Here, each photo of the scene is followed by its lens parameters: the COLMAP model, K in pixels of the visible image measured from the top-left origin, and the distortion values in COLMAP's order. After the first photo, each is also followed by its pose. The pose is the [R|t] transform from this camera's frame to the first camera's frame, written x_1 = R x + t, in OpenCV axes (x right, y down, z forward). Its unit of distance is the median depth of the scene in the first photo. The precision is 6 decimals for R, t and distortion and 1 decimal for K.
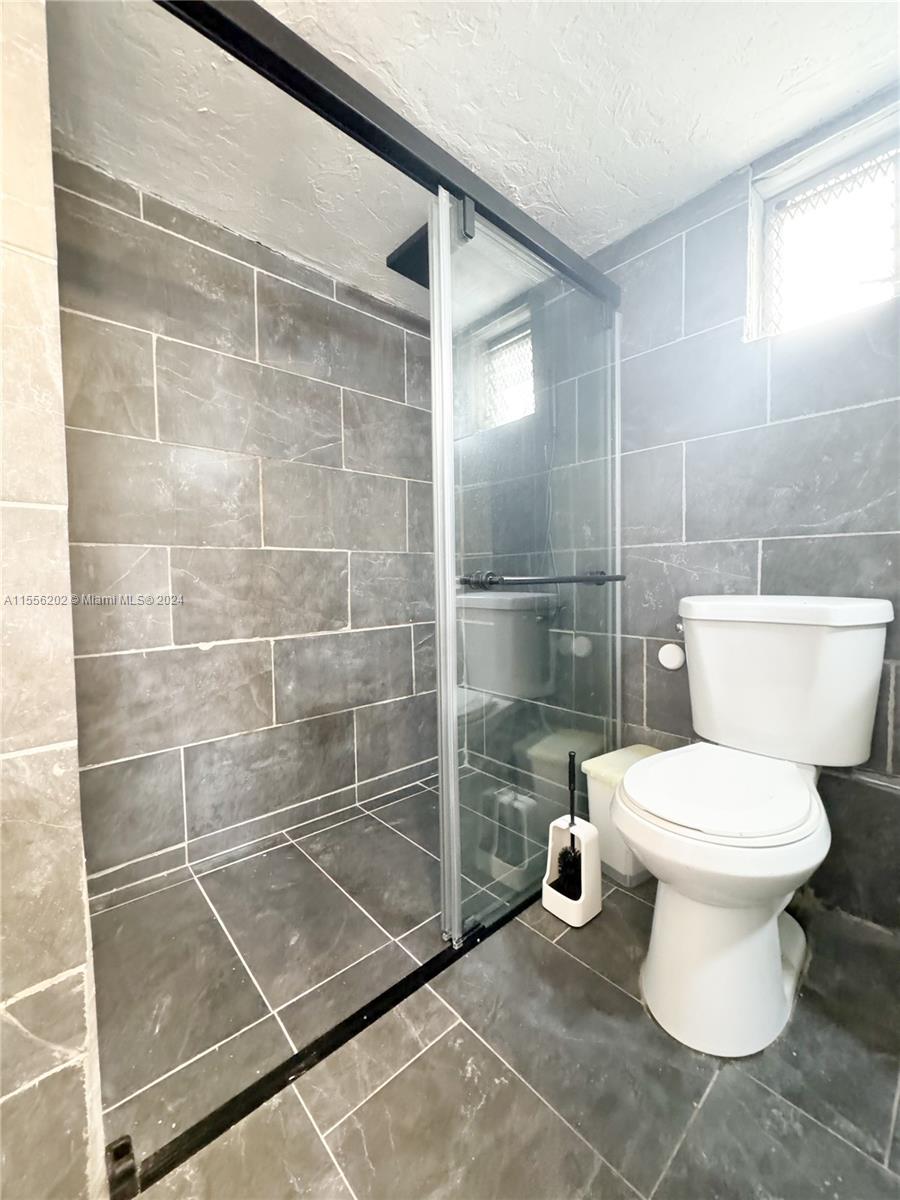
lens RADIAL K [[481.9, 0, 457.4], [0, 481.9, 596.9], [0, 0, 1]] dist [-0.001166, -0.000317]
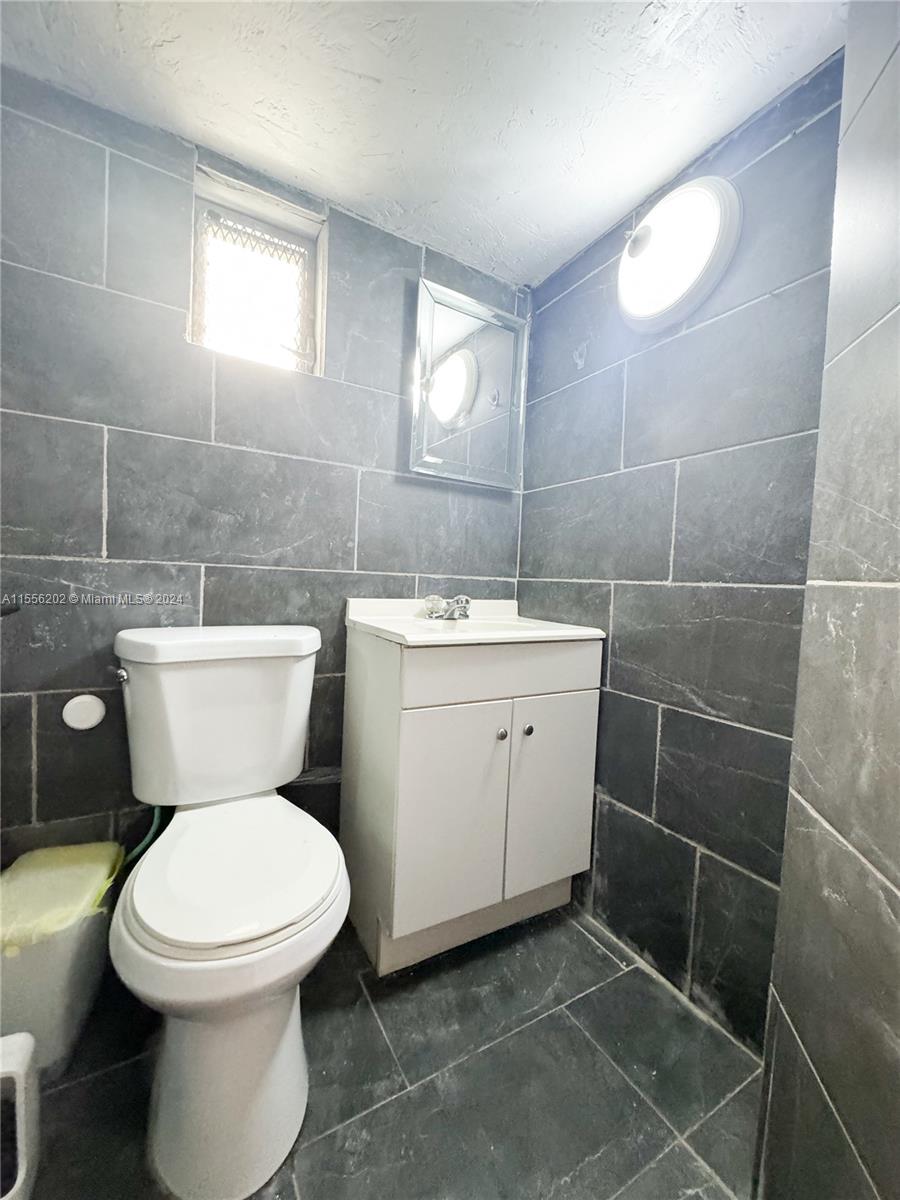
lens RADIAL K [[481.9, 0, 451.6], [0, 481.9, 600.4], [0, 0, 1]] dist [-0.001166, -0.000317]
pose [[0.226203, -0.013047, 0.973993, -0.161942], [0.004541, 0.999914, 0.012339, -0.060574], [-0.974070, 0.001632, 0.226242, 0.327029]]
